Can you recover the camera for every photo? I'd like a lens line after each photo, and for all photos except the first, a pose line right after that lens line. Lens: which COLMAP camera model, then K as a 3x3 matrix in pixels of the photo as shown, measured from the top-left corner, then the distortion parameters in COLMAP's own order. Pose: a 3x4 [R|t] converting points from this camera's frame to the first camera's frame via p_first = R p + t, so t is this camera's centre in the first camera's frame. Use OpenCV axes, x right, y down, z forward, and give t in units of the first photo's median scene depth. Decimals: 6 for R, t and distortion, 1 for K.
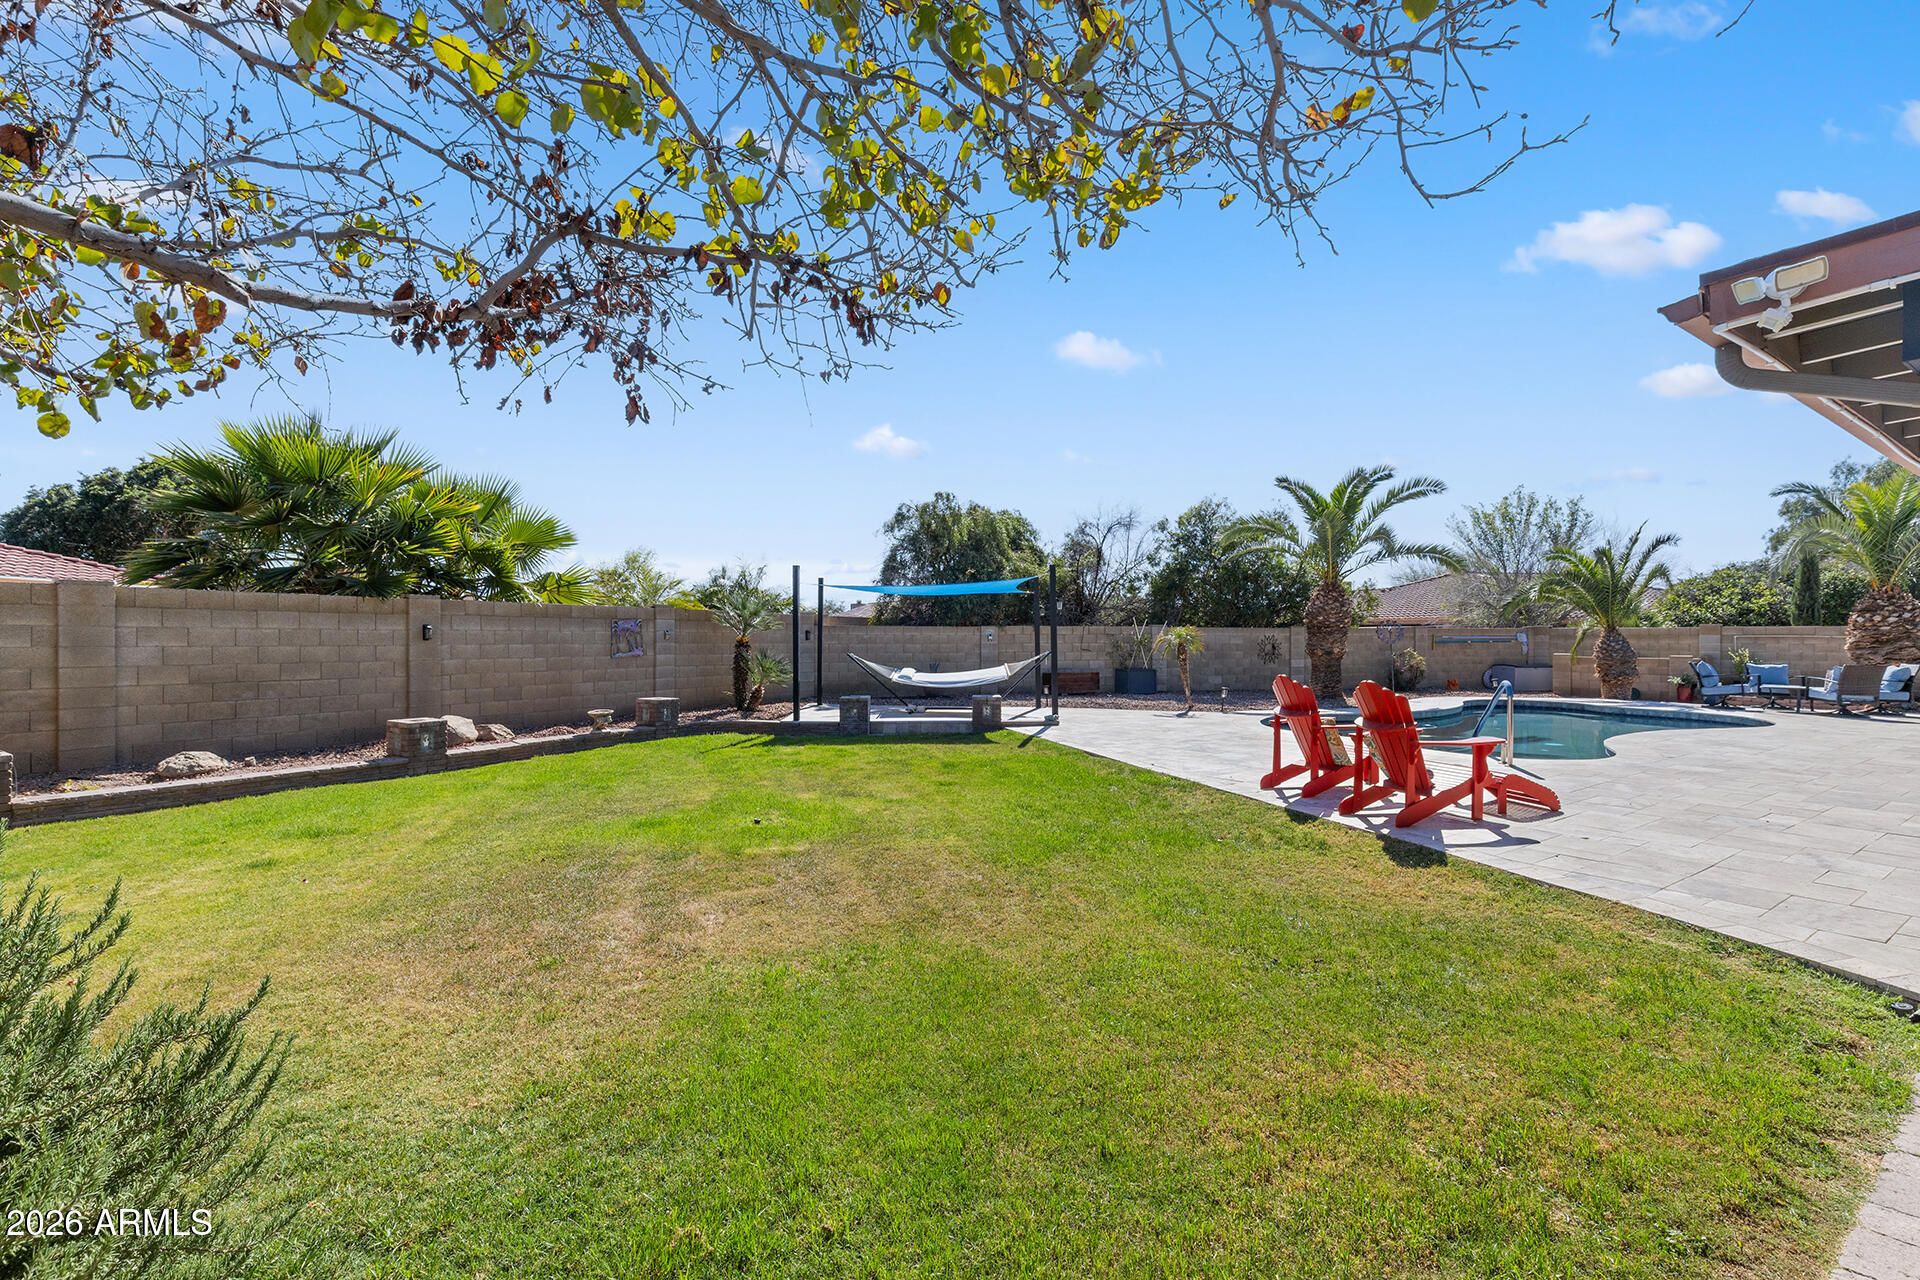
lens RADIAL K [[852.1, 0, 956.6], [0, 852.1, 647.2], [0, 0, 1]] dist [0.002817, -0.000031]
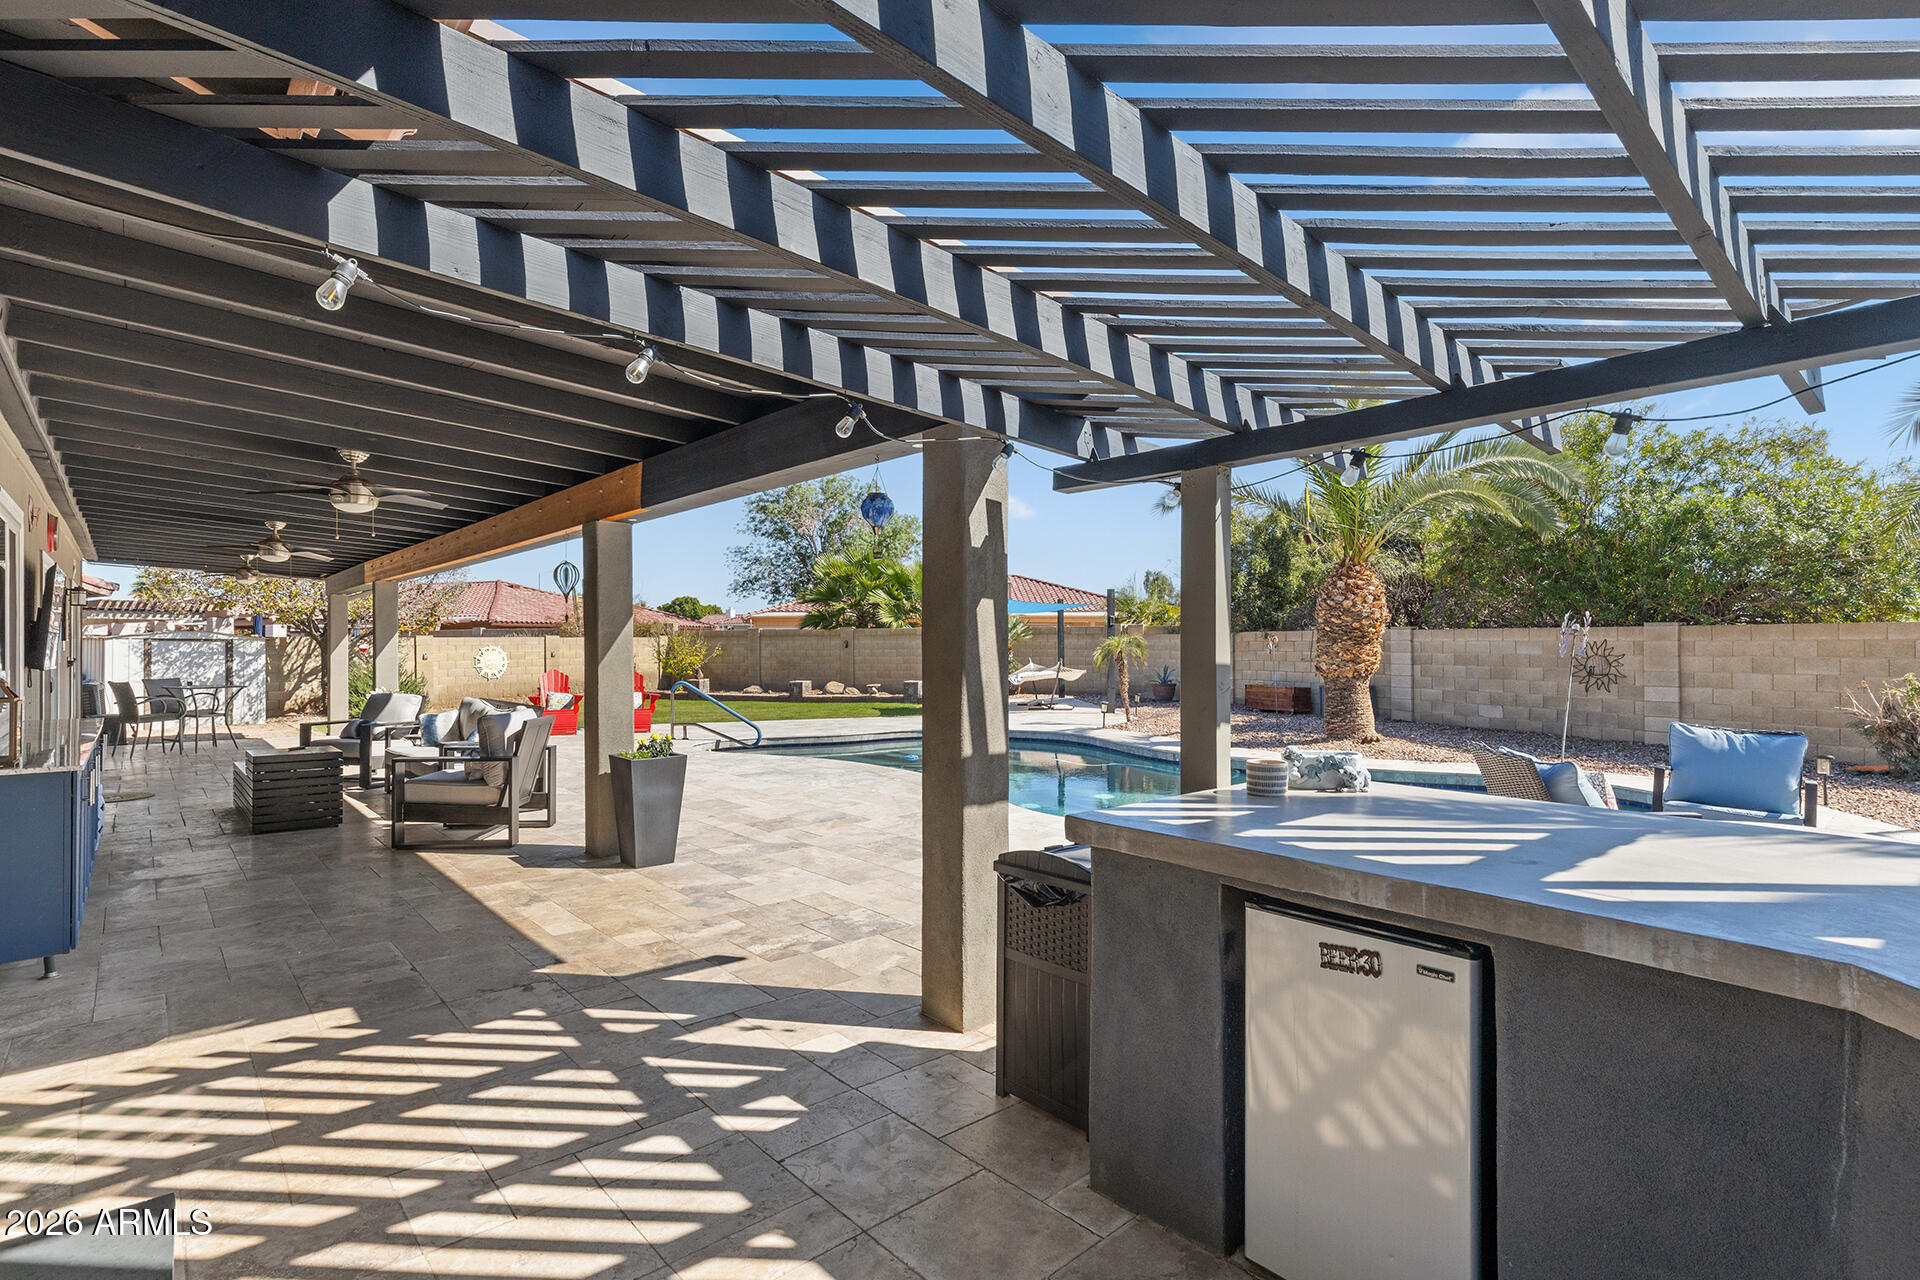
lens RADIAL K [[914.4, 0, 958.8], [0, 914.4, 638.0], [0, 0, 1]] dist [0.002908, -0.000061]
pose [[0.121300, -0.005477, -0.992601, 1.050581], [-0.004410, 0.999972, -0.006057, -0.011669], [0.992606, 0.005113, 0.121273, 0.597666]]
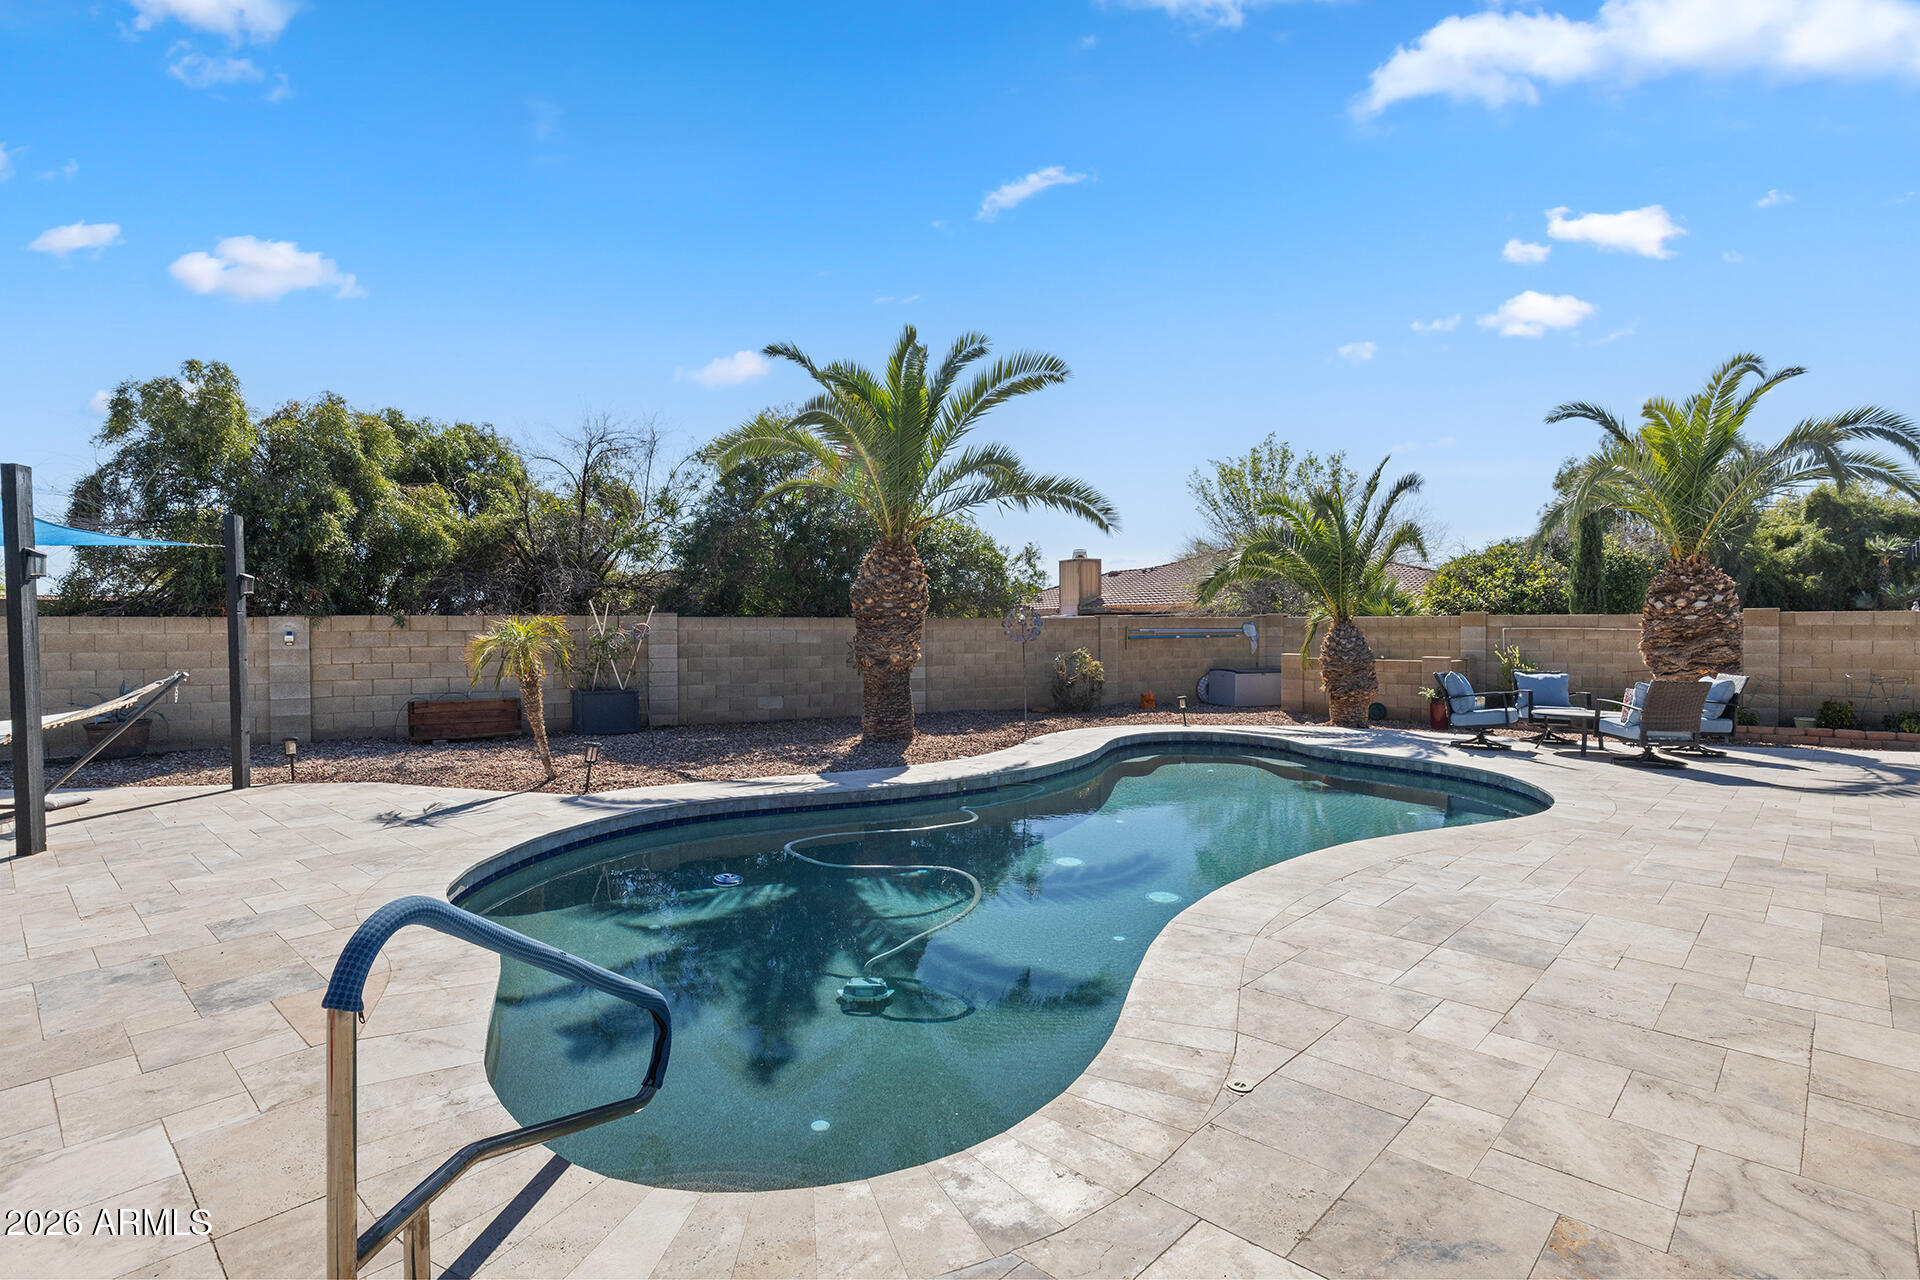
lens RADIAL K [[941.7, 0, 951.3], [0, 941.7, 646.0], [0, 0, 1]] dist [-0.002704, -0.000277]
pose [[0.980445, -0.007805, 0.196640, 0.337432], [0.005972, 0.999933, 0.009909, -0.009724], [-0.196704, -0.008541, 0.980426, 0.354174]]
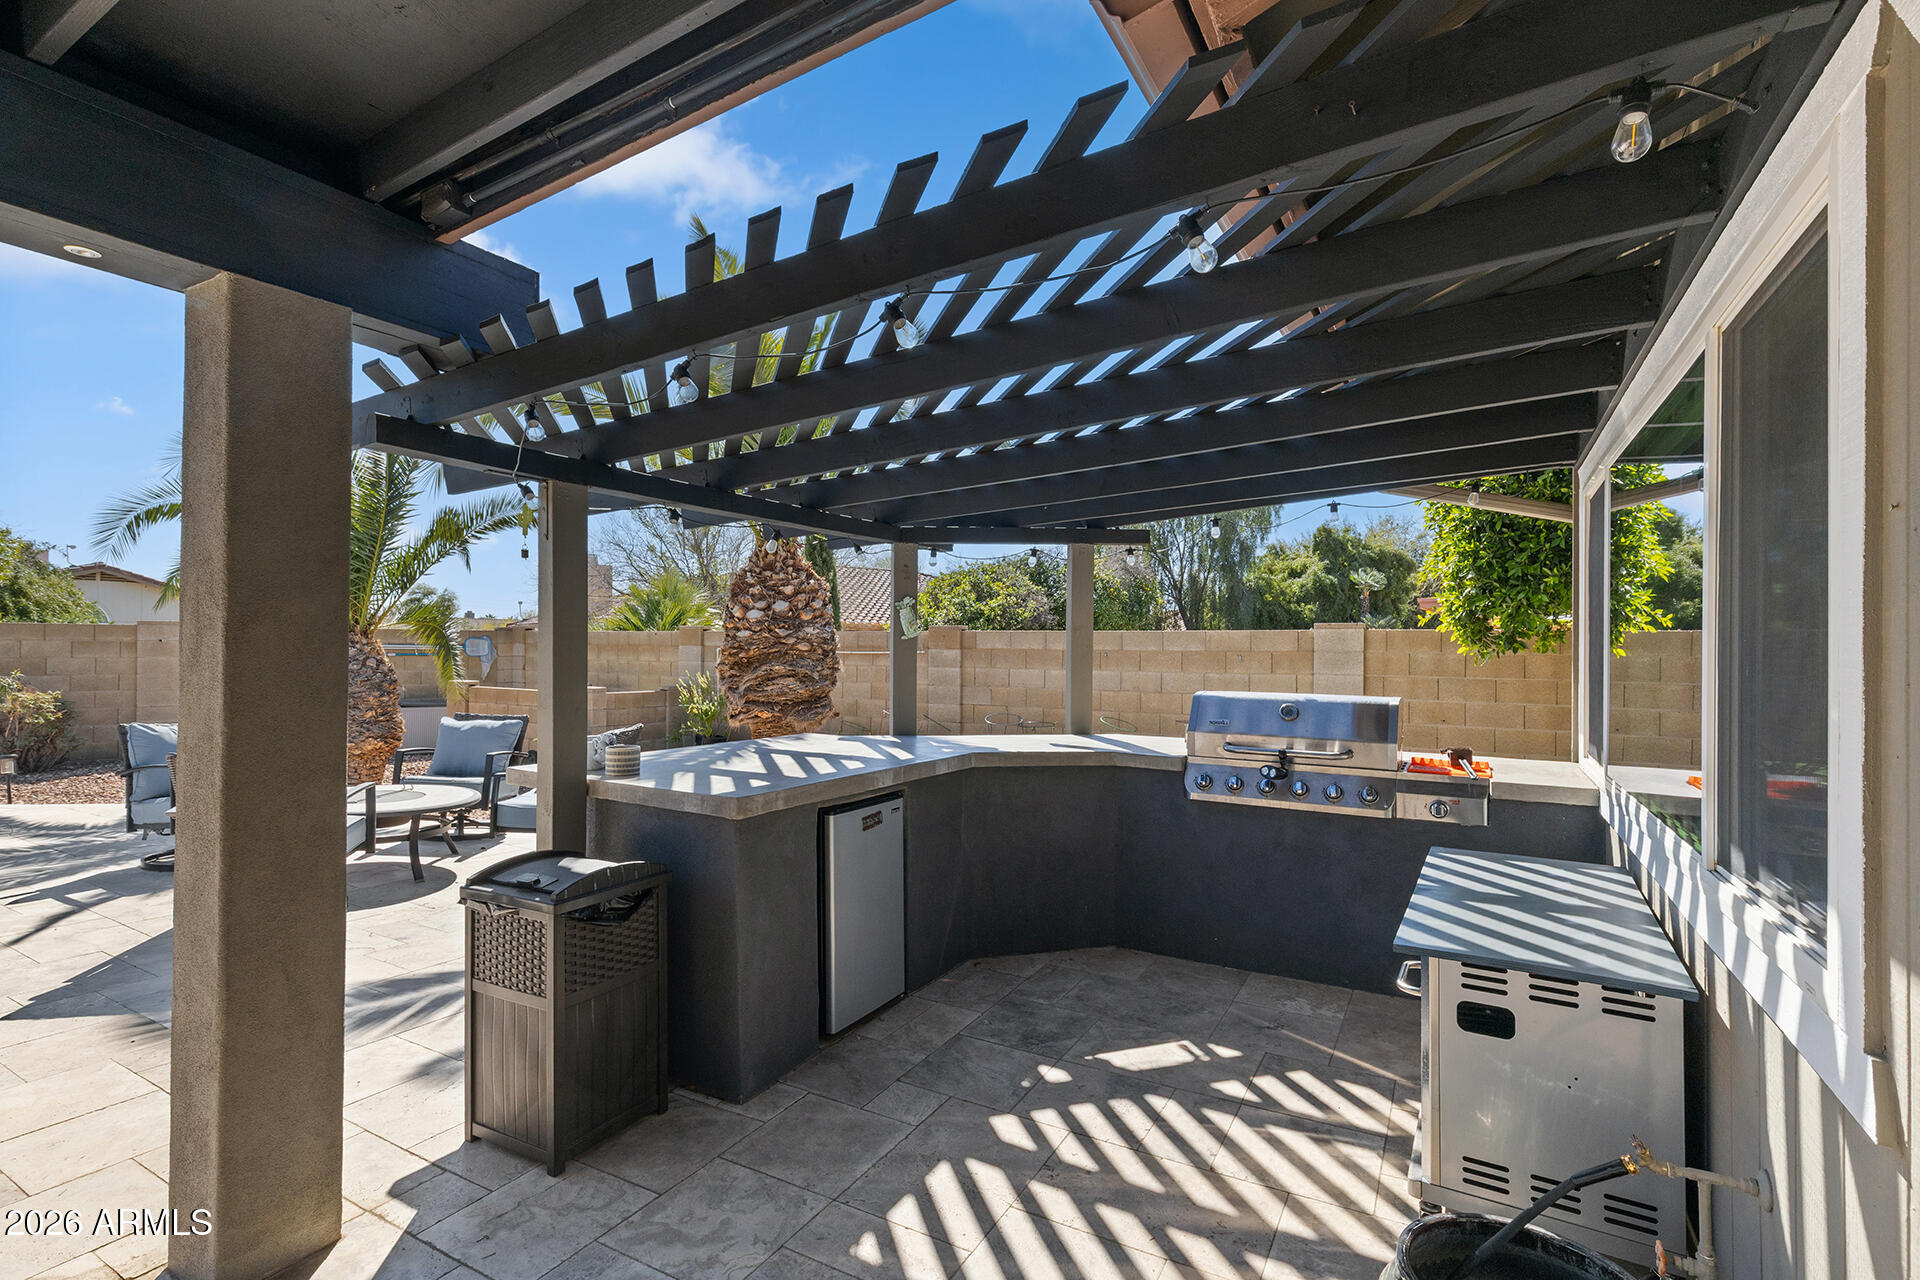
lens RADIAL K [[898.4, 0, 953.9], [0, 898.4, 648.5], [0, 0, 1]] dist [0.002579, -0.000563]
pose [[0.899640, 0.008866, 0.436541, 0.883491], [-0.006000, 0.999950, -0.007944, -0.010392], [-0.436590, 0.004528, 0.899649, 0.476810]]
